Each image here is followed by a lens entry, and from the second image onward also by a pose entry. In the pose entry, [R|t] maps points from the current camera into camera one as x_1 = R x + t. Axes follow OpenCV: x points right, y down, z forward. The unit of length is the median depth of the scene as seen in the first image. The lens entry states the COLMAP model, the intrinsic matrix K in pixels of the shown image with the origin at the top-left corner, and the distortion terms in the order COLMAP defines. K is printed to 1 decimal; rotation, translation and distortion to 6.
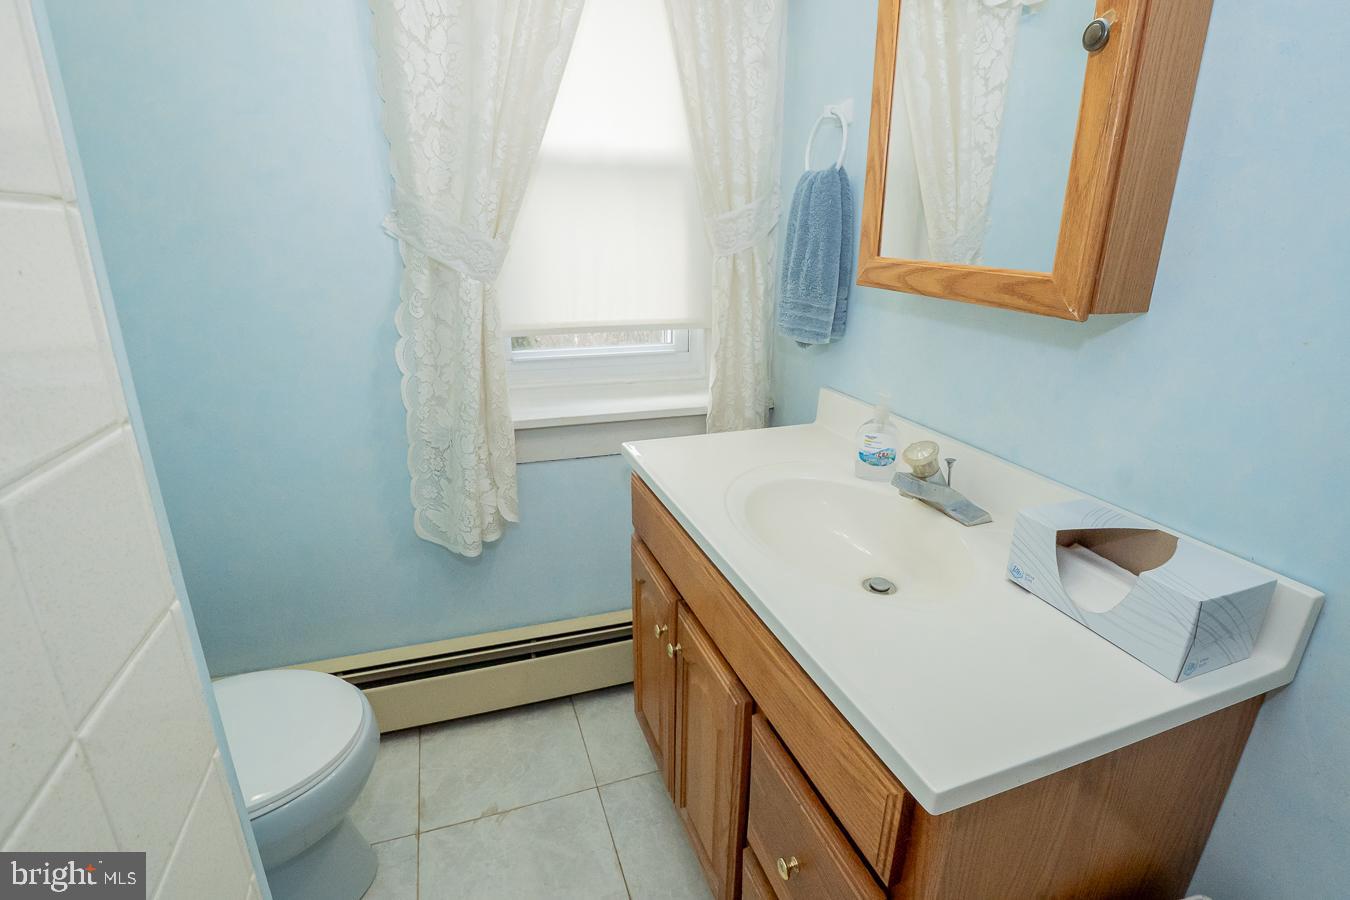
lens RADIAL K [[660.3, 0, 682.9], [0, 660.3, 449.3], [0, 0, 1]] dist [-0.040462, 0.008199]
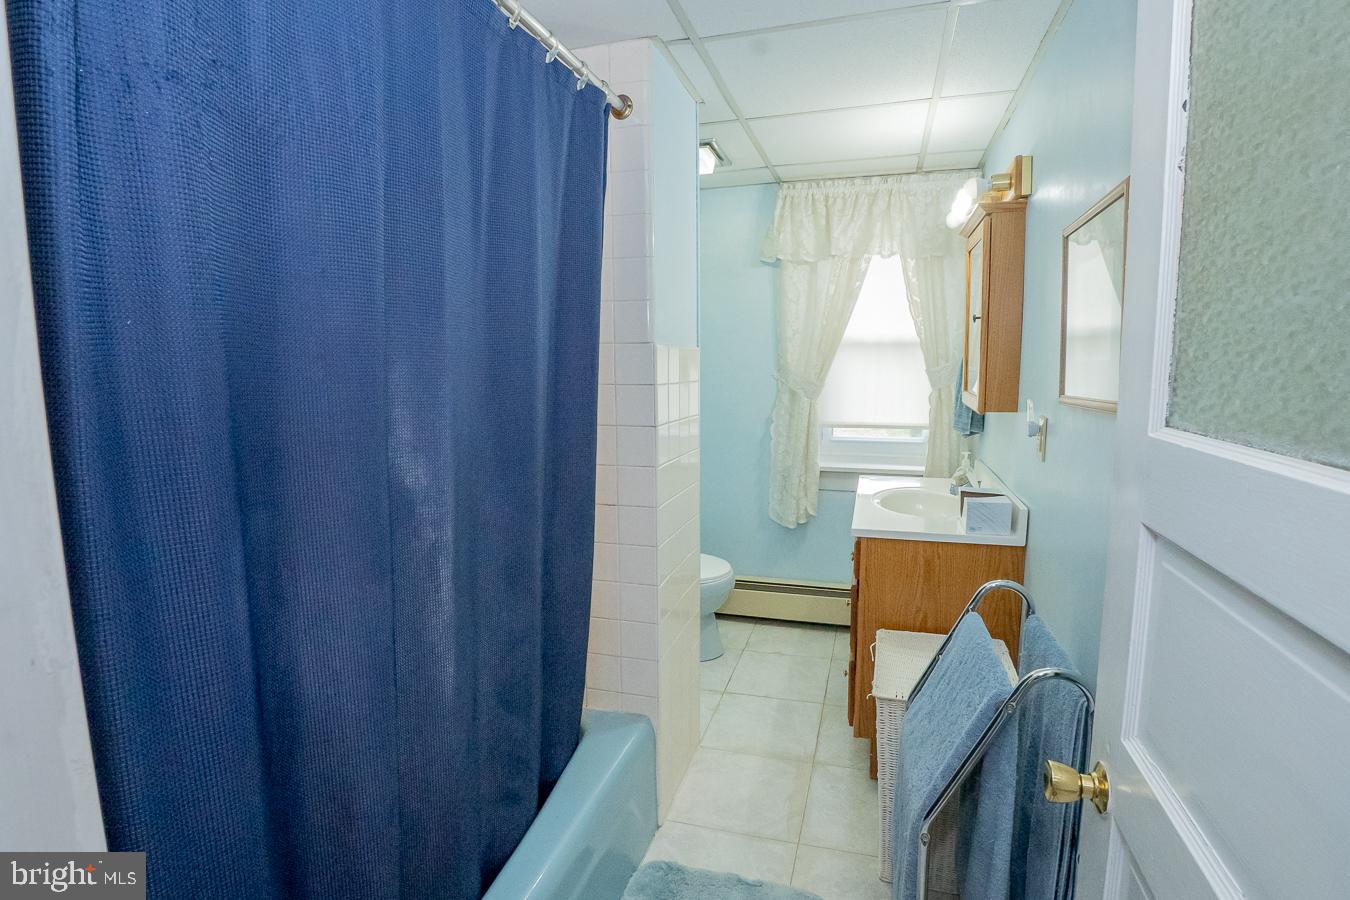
lens RADIAL K [[660.3, 0, 676.4], [0, 660.3, 447.2], [0, 0, 1]] dist [-0.040462, 0.008199]
pose [[0.810061, 0.058855, -0.583384, 0.594192], [-0.167152, 0.976844, -0.133551, 0.257060], [0.562015, 0.205699, 0.801141, -0.937406]]
